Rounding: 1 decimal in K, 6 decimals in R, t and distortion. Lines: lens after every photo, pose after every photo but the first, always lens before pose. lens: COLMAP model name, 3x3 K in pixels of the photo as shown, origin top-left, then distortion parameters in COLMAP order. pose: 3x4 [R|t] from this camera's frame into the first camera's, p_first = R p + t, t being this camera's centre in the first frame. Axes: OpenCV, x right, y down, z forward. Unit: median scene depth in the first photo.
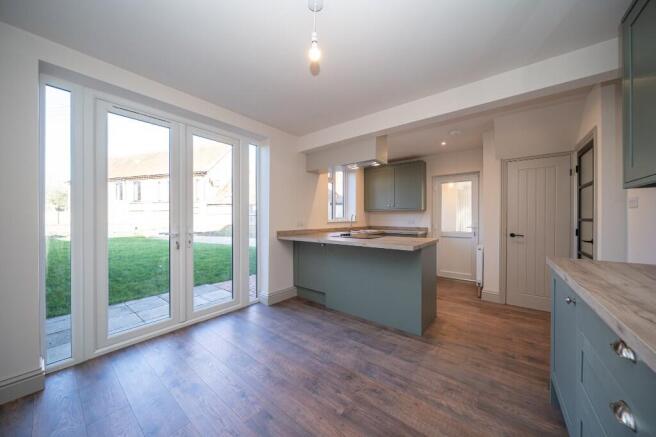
lens RADIAL K [[222.2, 0, 328.7], [0, 222.2, 219.3], [0, 0, 1]] dist [0.000862, 0.000061]
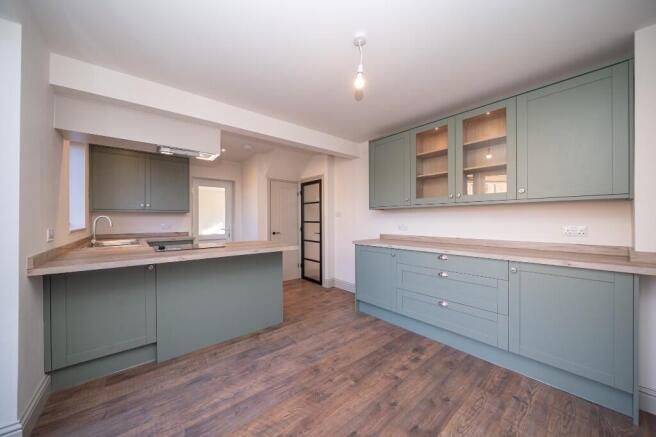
lens RADIAL K [[222.2, 0, 328.7], [0, 222.2, 219.3], [0, 0, 1]] dist [0.000862, 0.000061]
pose [[0.238018, 0.000901, 0.971260, -0.734811], [0.008513, 0.999959, -0.003013, -0.015962], [-0.971224, 0.008986, 0.238000, 0.526441]]
